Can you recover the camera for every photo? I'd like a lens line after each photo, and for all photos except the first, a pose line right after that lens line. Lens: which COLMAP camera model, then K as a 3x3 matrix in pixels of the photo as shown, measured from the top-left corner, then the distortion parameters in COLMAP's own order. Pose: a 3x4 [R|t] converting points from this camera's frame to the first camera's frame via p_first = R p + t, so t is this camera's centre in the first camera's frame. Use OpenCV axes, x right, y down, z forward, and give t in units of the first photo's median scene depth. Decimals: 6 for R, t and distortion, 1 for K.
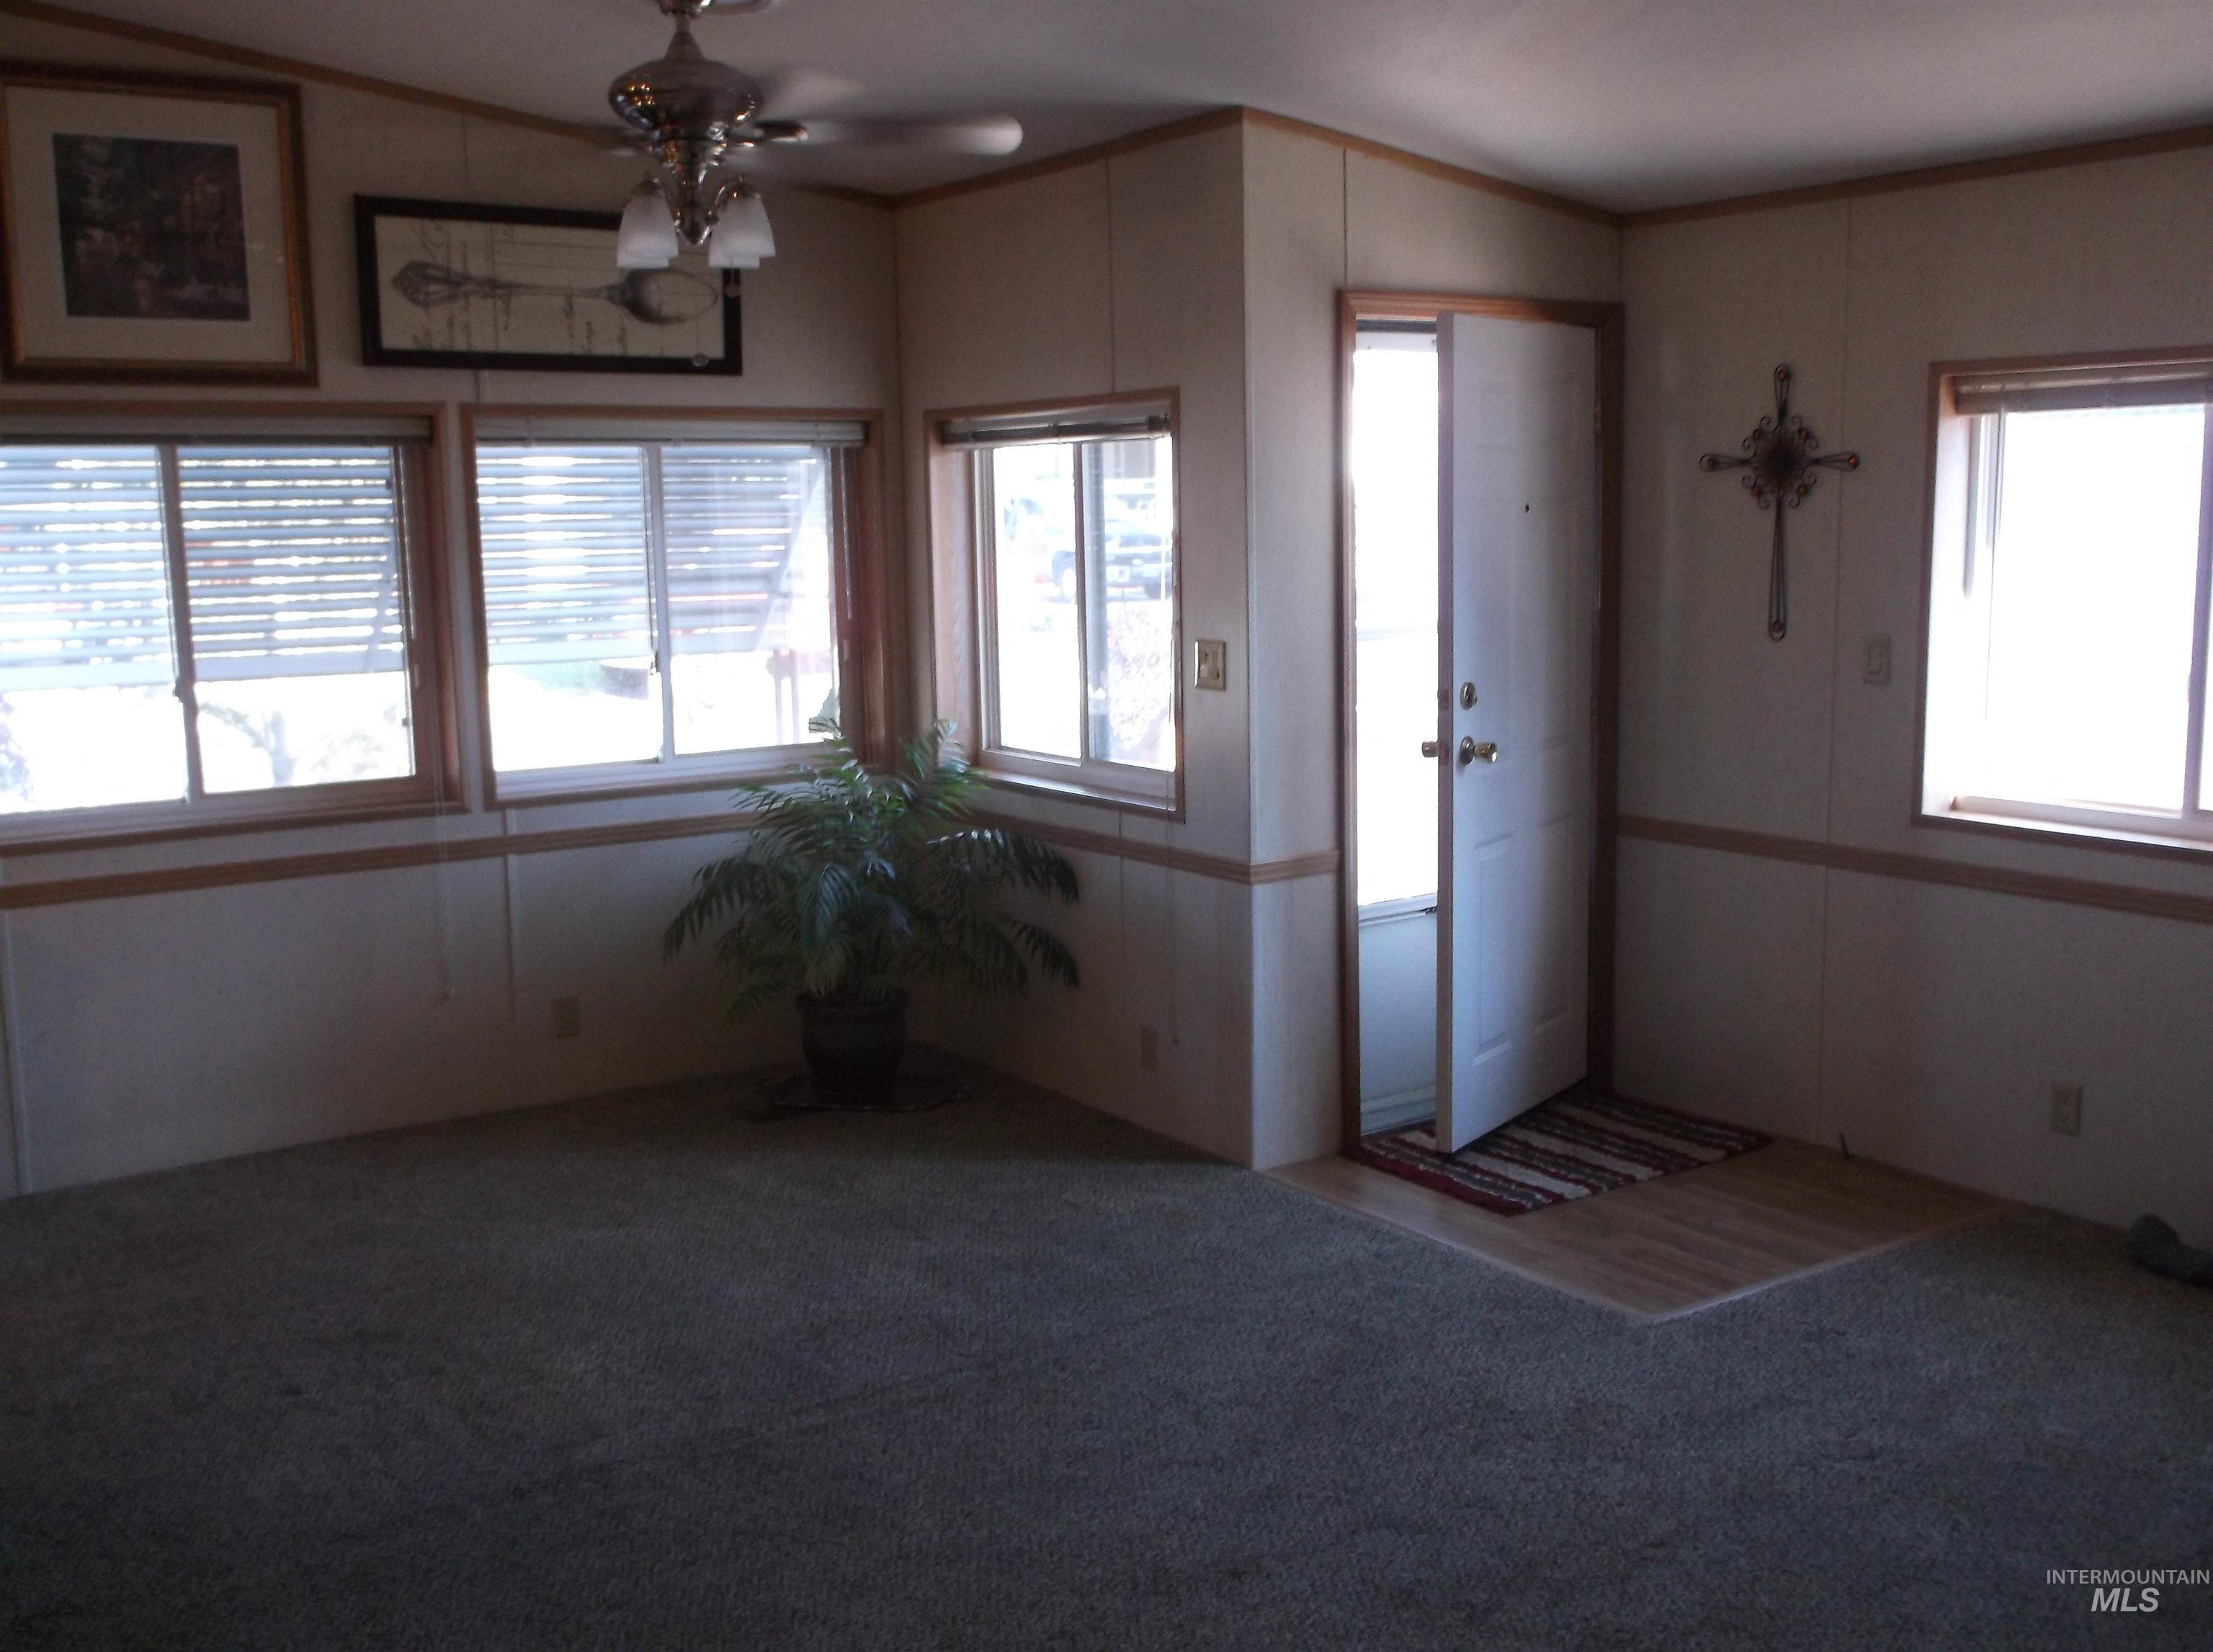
lens RADIAL K [[2169.9, 0, 1093.4], [0, 2169.9, 823.9], [0, 0, 1]] dist [0.011288, -0.018700]
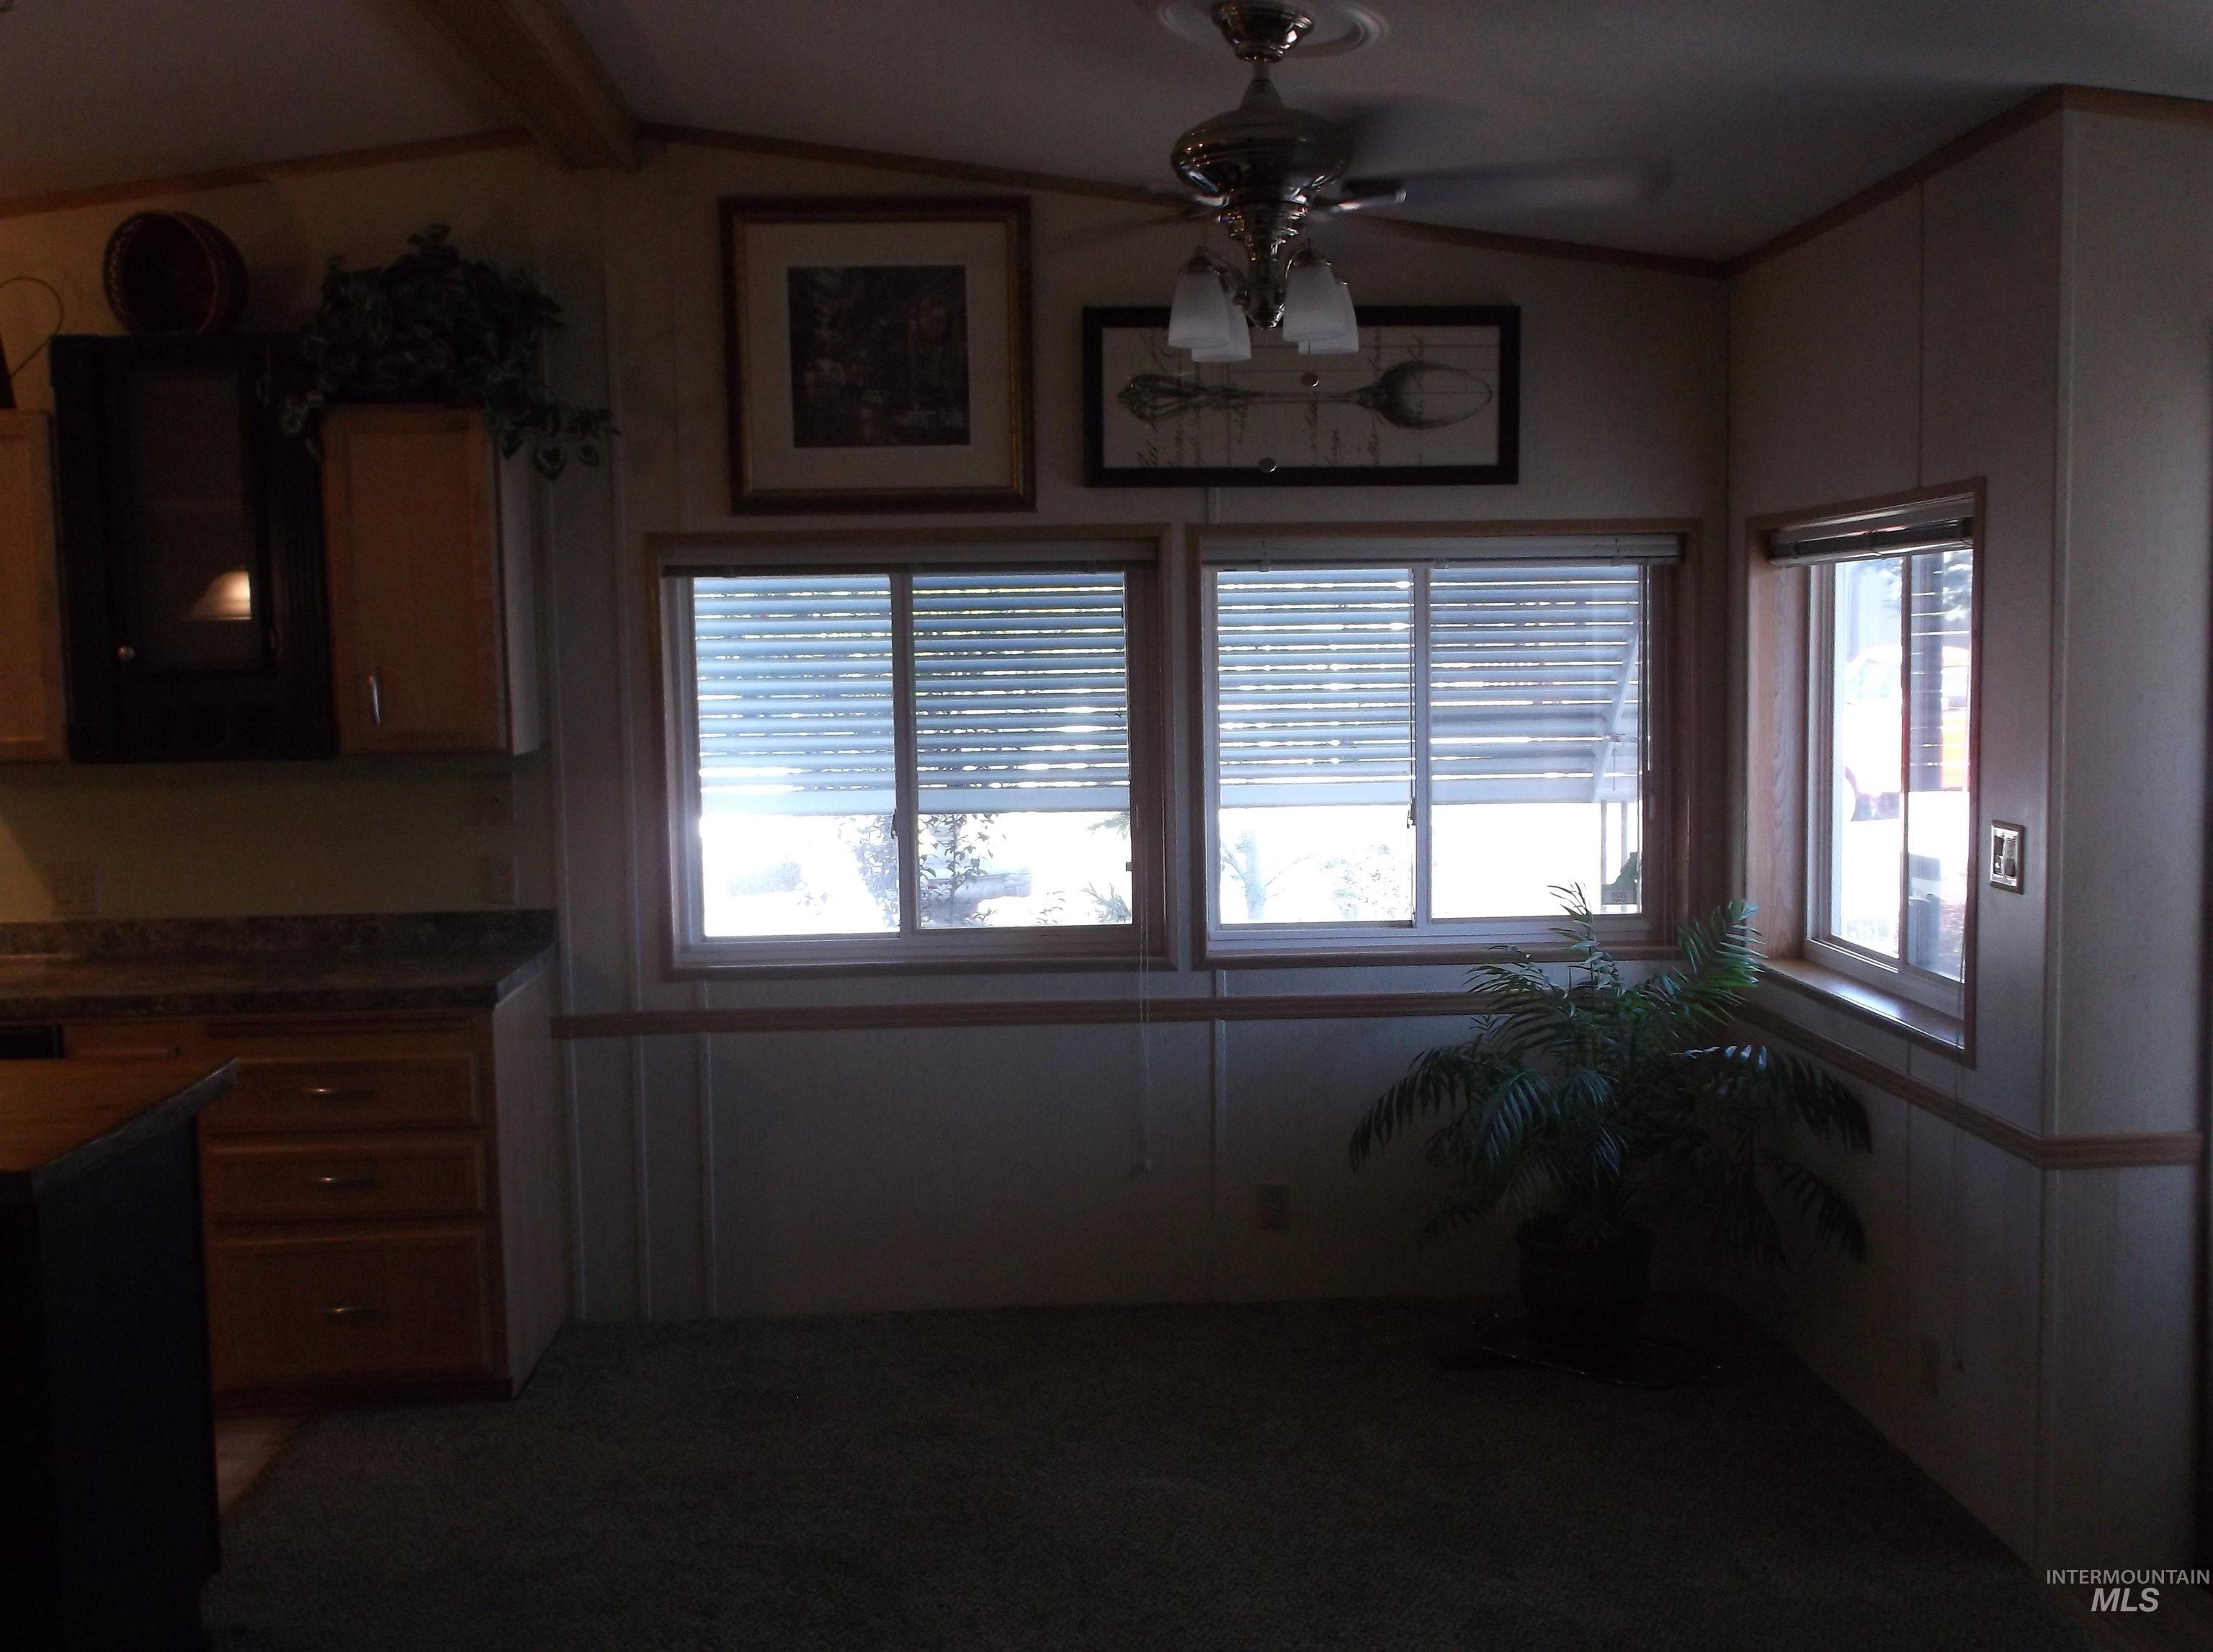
lens RADIAL K [[2169.9, 0, 1093.4], [0, 2169.9, 823.9], [0, 0, 1]] dist [0.011288, -0.018700]
pose [[0.855619, 0.047190, -0.515450, 0.153188], [-0.074541, 0.996689, -0.032486, -0.034962], [0.512210, 0.066218, 0.856304, 0.204262]]
